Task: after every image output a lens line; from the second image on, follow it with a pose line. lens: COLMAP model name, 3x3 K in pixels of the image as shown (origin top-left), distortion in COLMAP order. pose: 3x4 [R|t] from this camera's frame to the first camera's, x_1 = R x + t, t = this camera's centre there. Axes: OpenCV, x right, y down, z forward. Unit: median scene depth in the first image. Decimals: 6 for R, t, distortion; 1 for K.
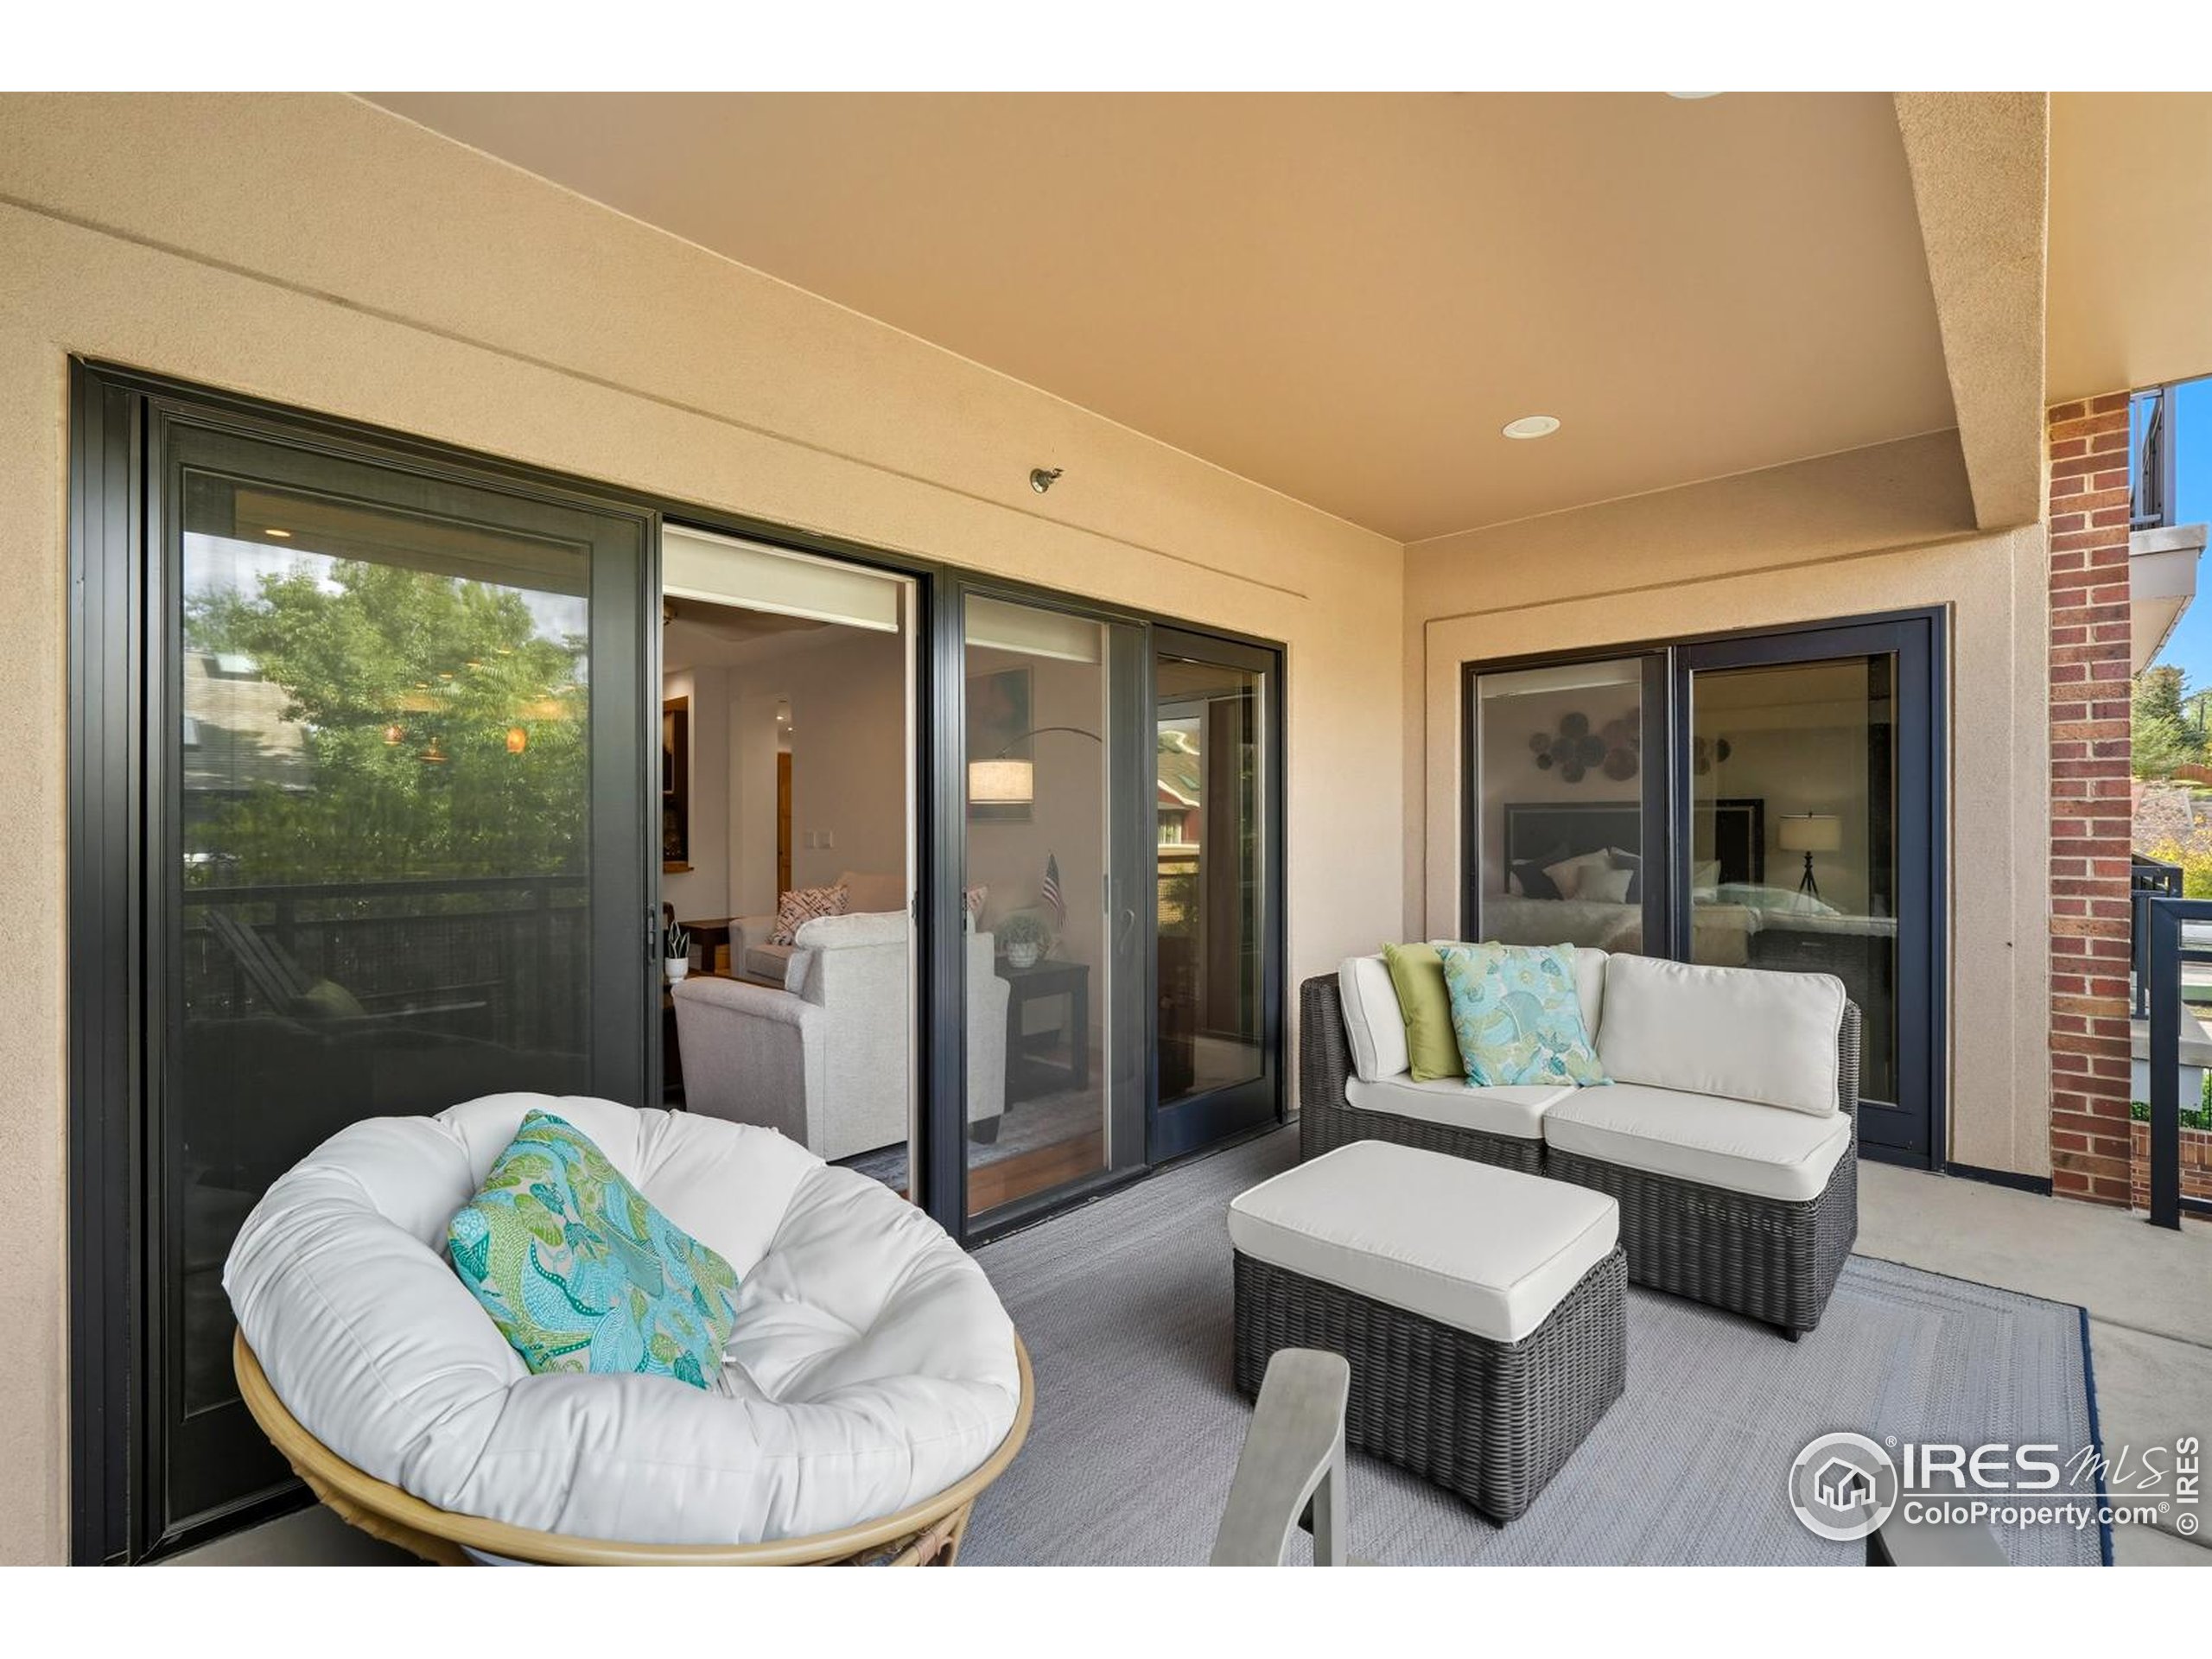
lens RADIAL K [[999.8, 0, 1106.0], [0, 999.8, 829.5], [0, 0, 1]] dist [-0.001301, -0.000308]
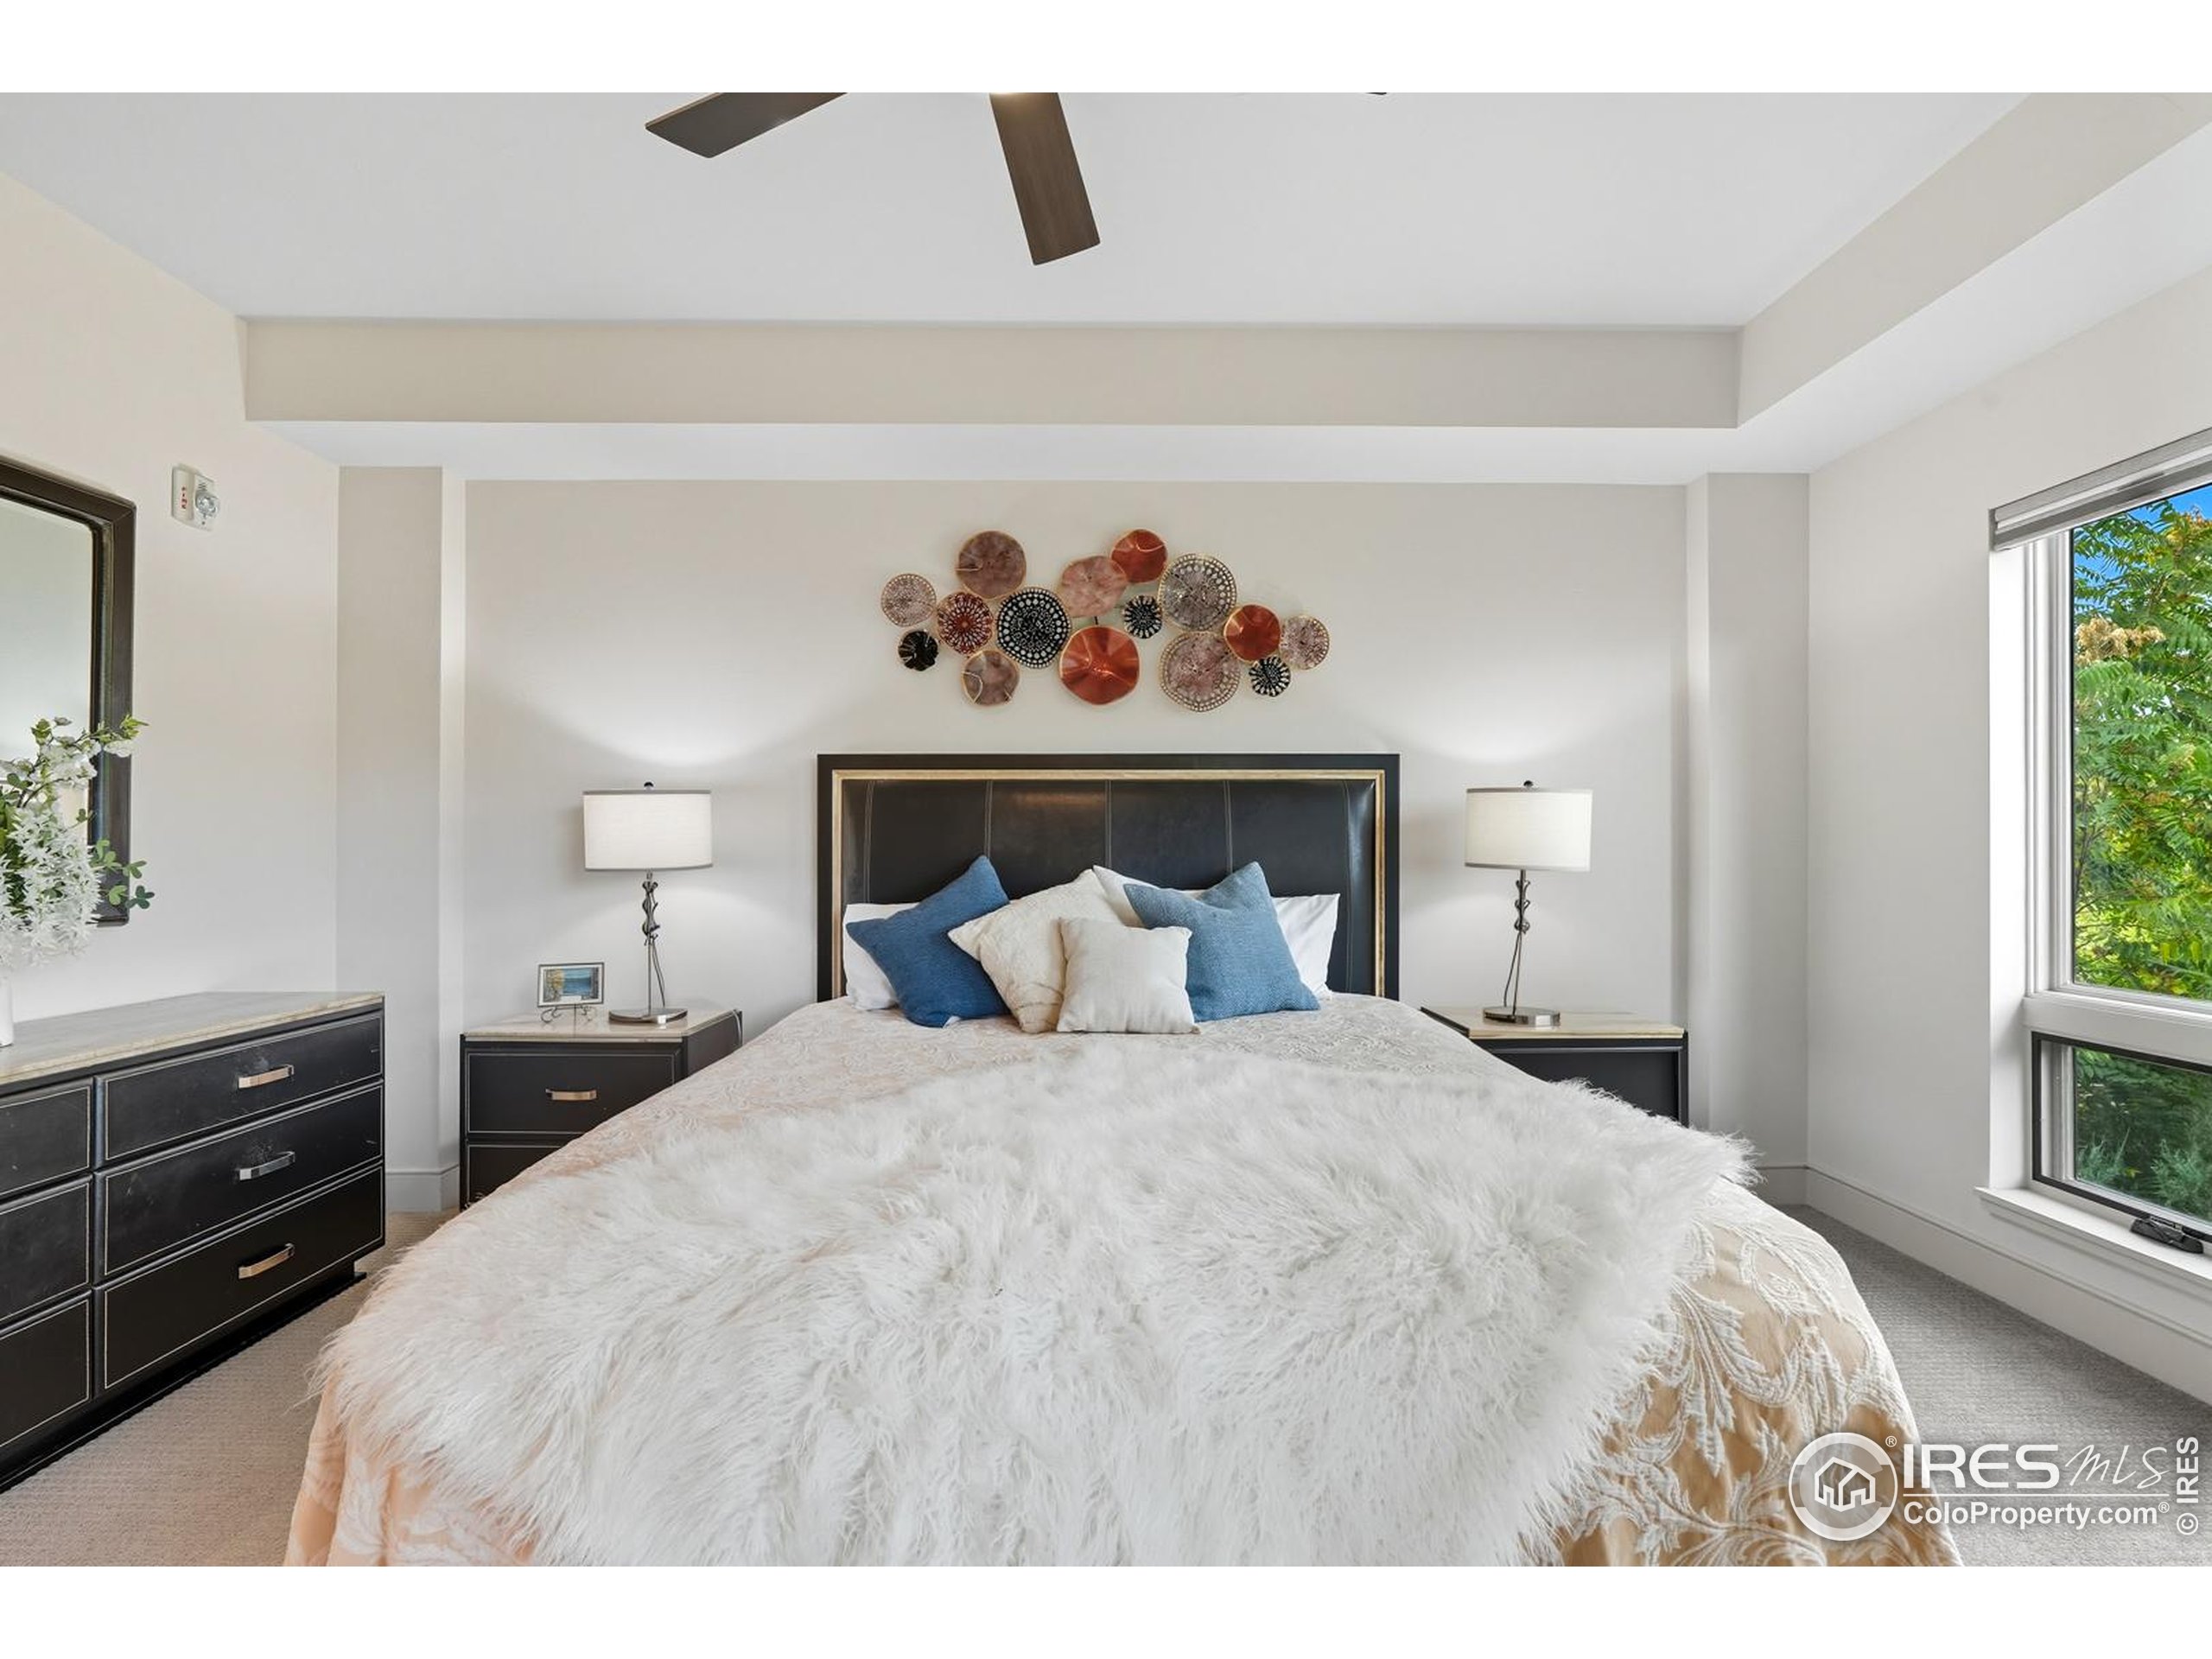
lens RADIAL K [[999.8, 0, 1106.0], [0, 999.8, 829.5], [0, 0, 1]] dist [-0.001301, -0.000308]
pose [[0.724986, 0.011931, 0.688661, 0.245218], [0.002854, 0.999789, -0.020325, 0.011484], [-0.688758, 0.016701, 0.724799, 0.735115]]
